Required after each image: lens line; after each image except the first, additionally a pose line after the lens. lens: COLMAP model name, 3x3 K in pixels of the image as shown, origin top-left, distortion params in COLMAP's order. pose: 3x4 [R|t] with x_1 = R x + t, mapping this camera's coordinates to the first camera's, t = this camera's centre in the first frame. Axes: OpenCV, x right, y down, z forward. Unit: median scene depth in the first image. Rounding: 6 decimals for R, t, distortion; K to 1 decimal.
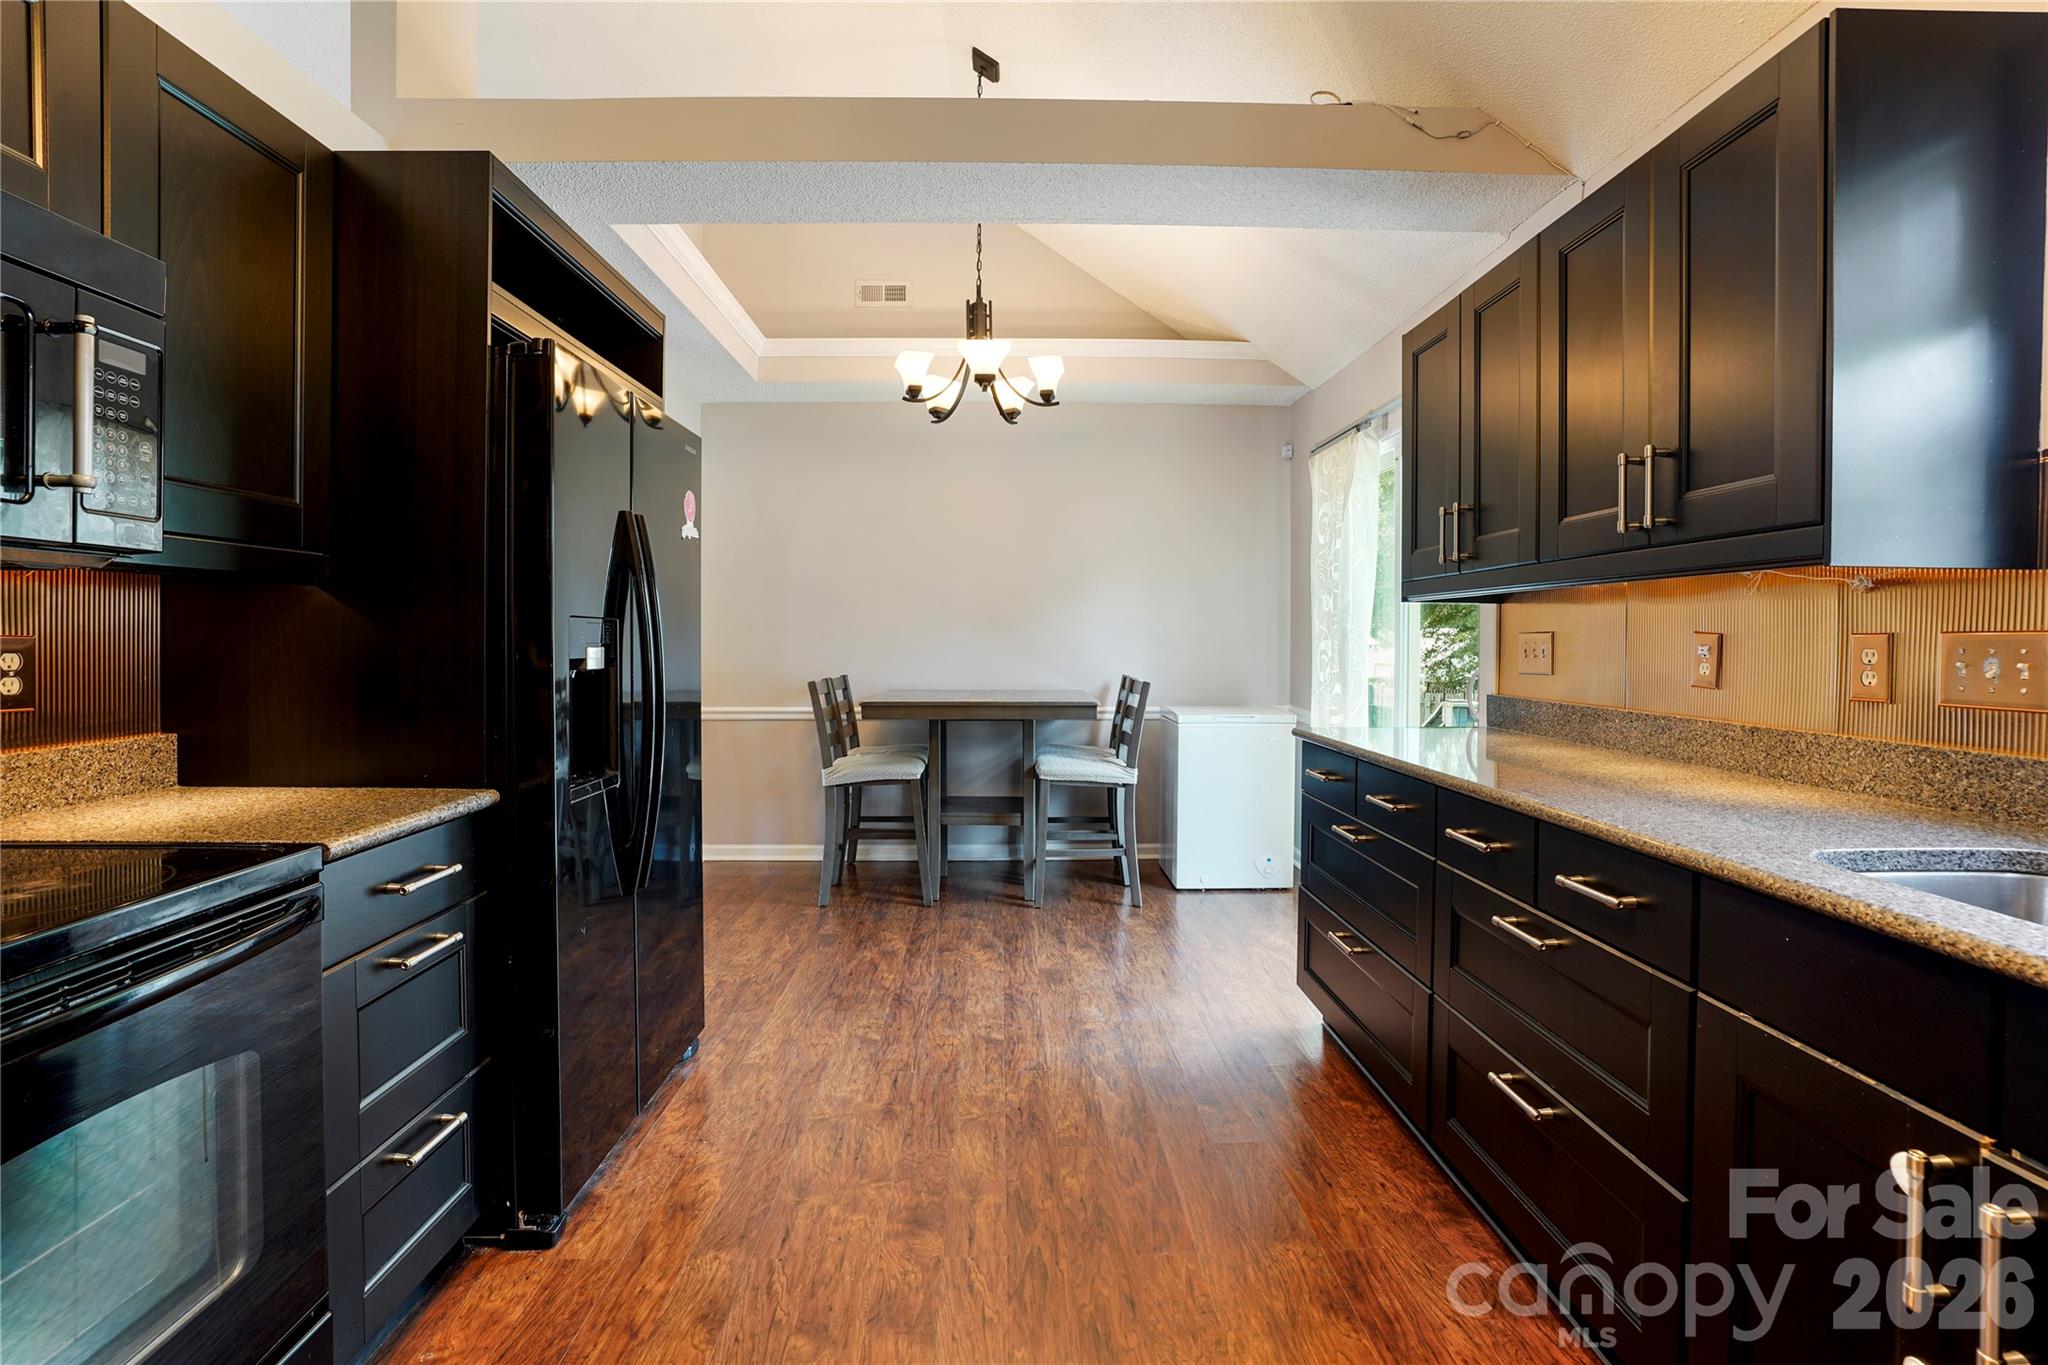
lens RADIAL K [[946.0, 0, 1026.0], [0, 946.0, 646.0], [0, 0, 1]] dist [-0.046157, 0.017016]
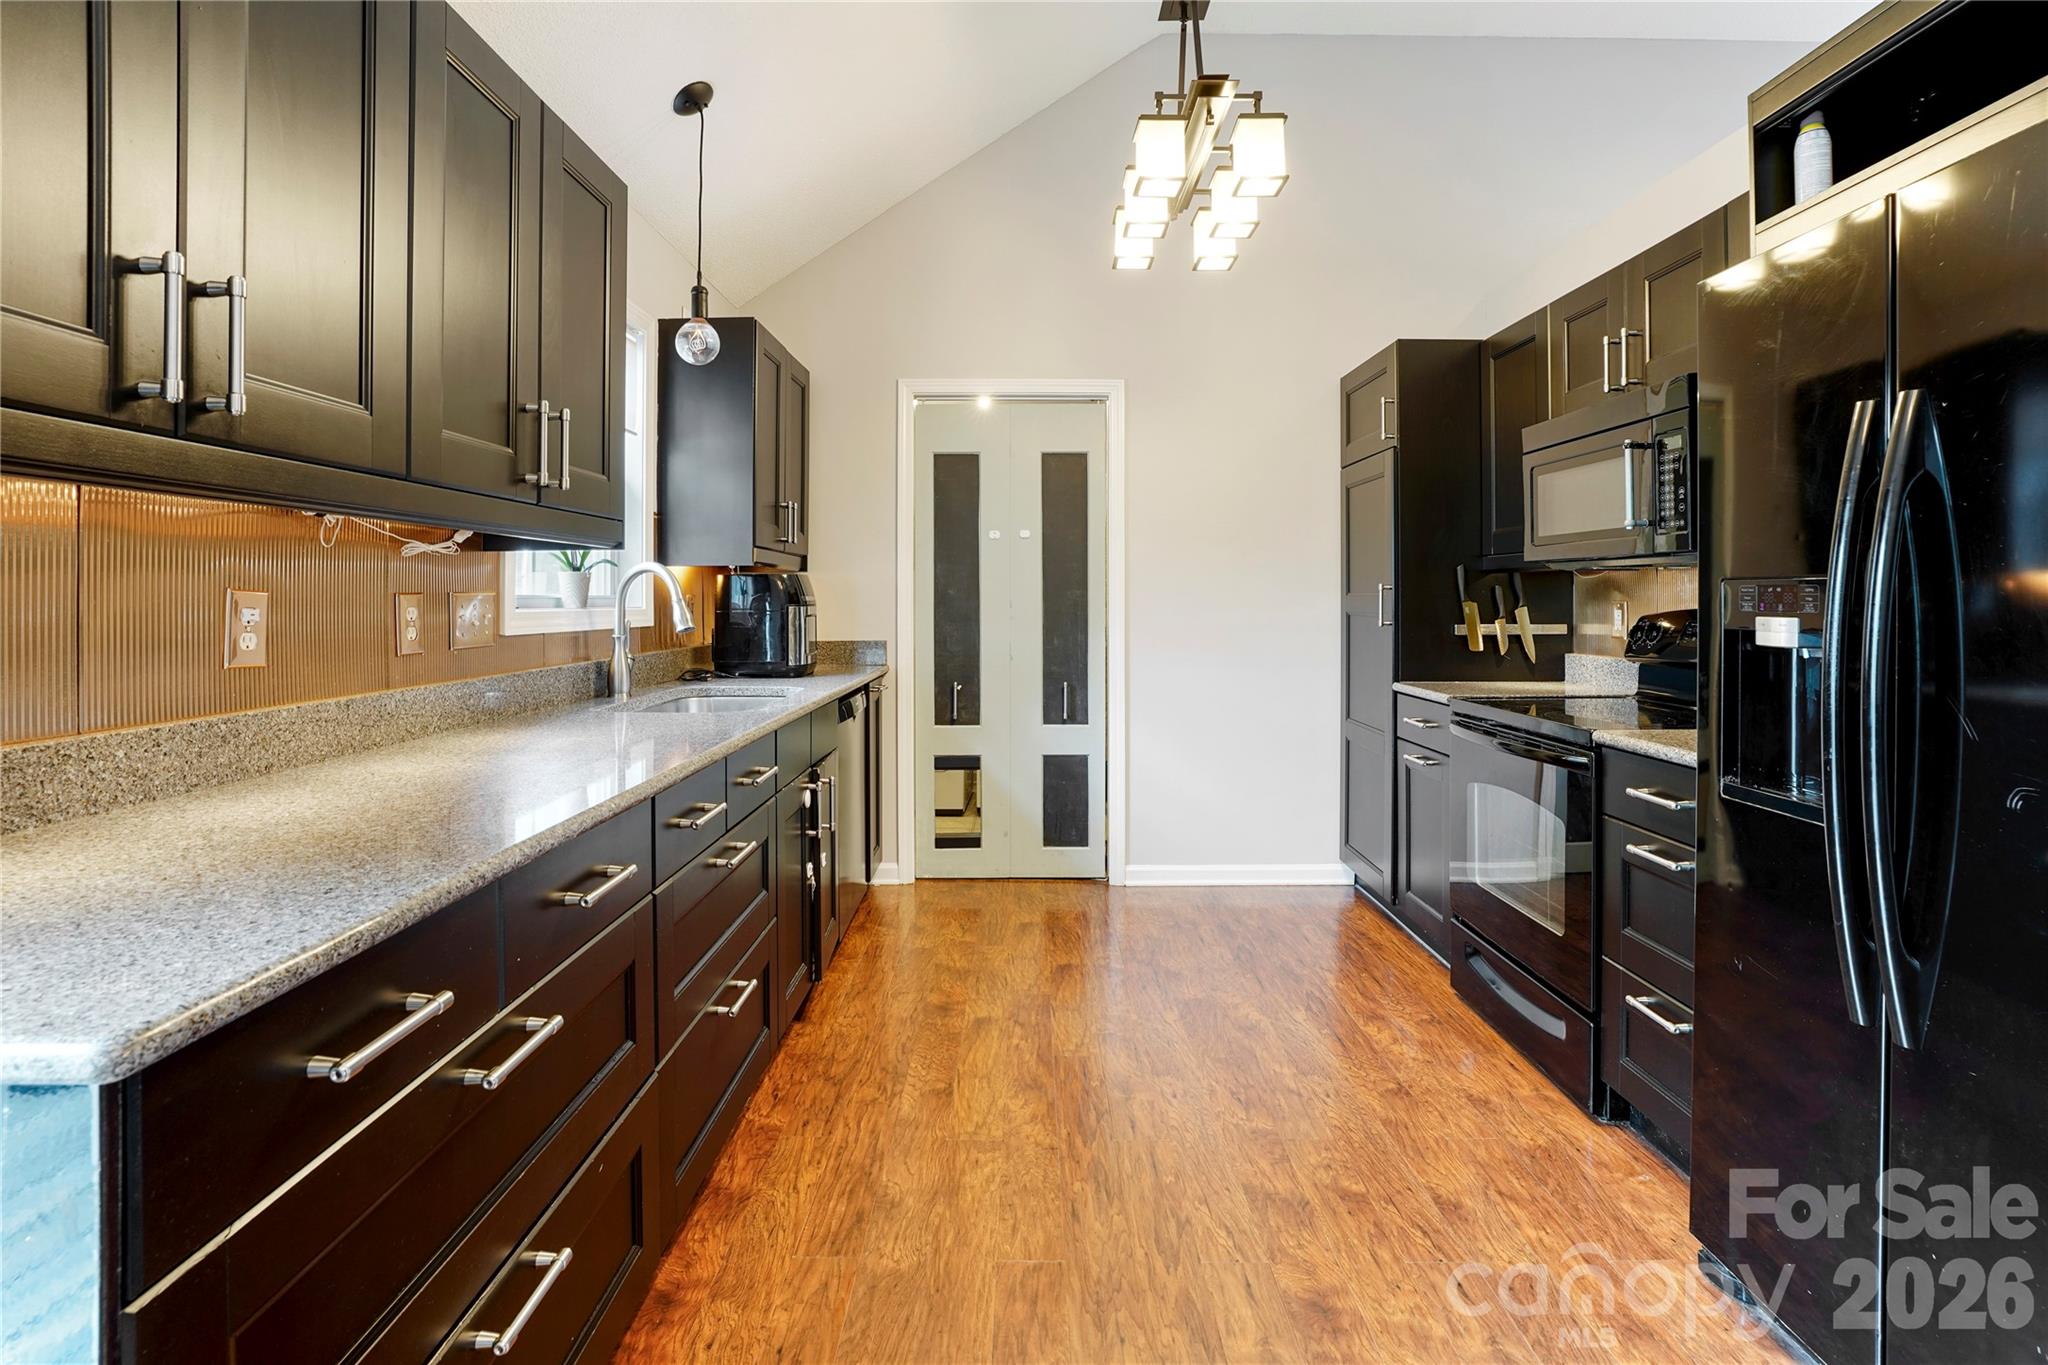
lens RADIAL K [[946.2, 0, 1013.2], [0, 946.2, 604.4], [0, 0, 1]] dist [-0.045995, 0.014961]
pose [[-0.999003, -0.003915, 0.044473, 0.111088], [-0.003199, 0.999864, 0.016155, -0.016295], [-0.044531, 0.015996, -0.998880, 1.655142]]
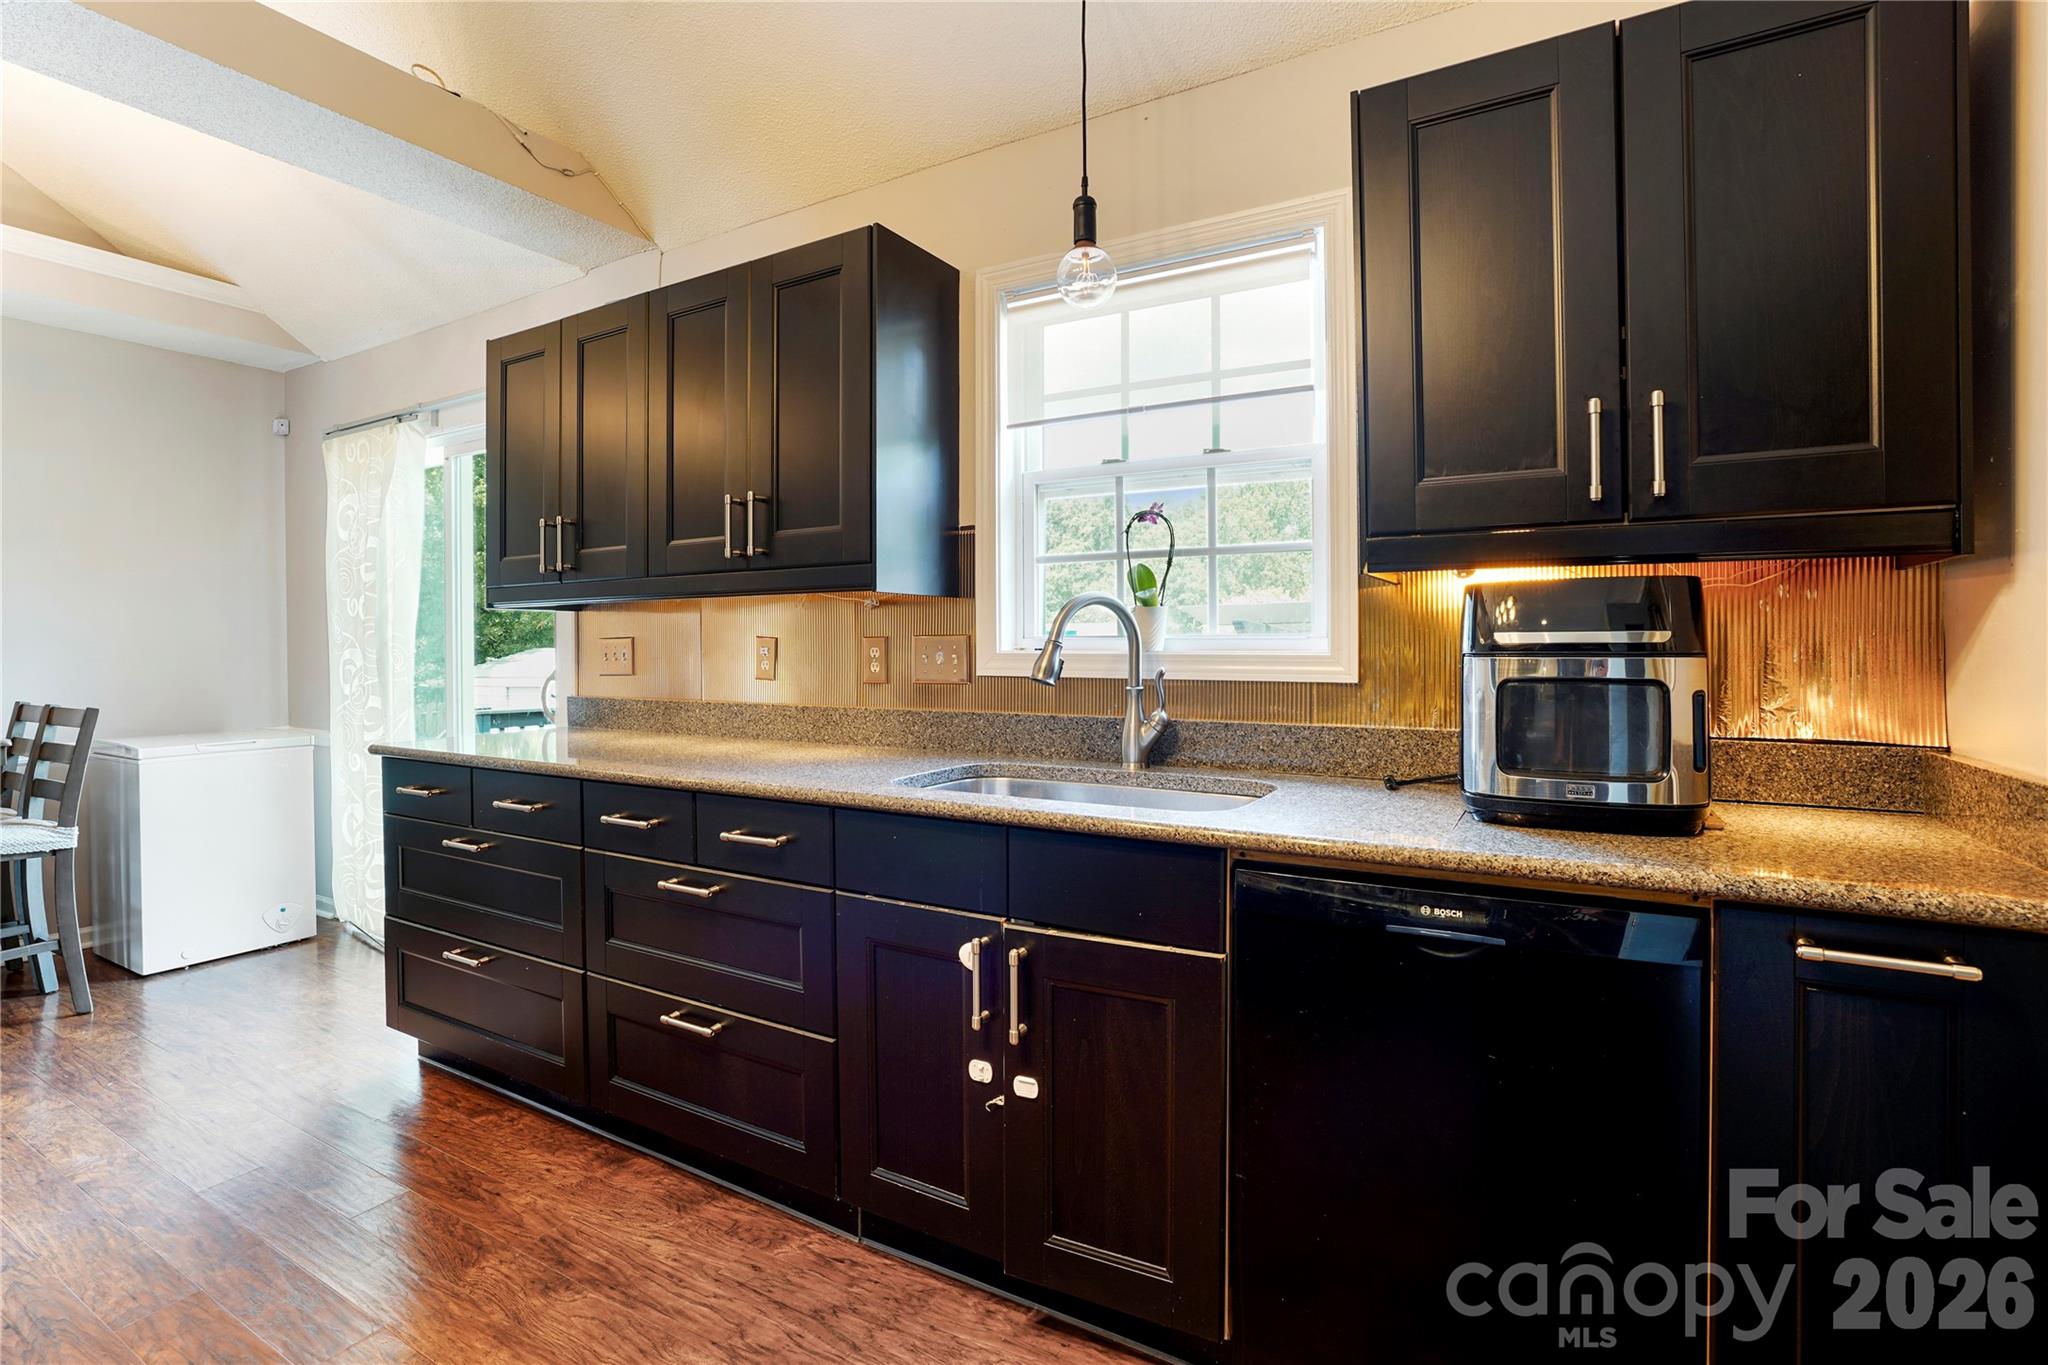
lens RADIAL K [[953.8, 0, 1023.8], [0, 953.8, 648.6], [0, 0, 1]] dist [-0.050915, 0.015647]
pose [[0.523865, -0.013913, 0.851688, -0.209926], [0.017362, 0.999833, 0.005654, 0.000315], [-0.851625, 0.011825, 0.524019, -0.005778]]
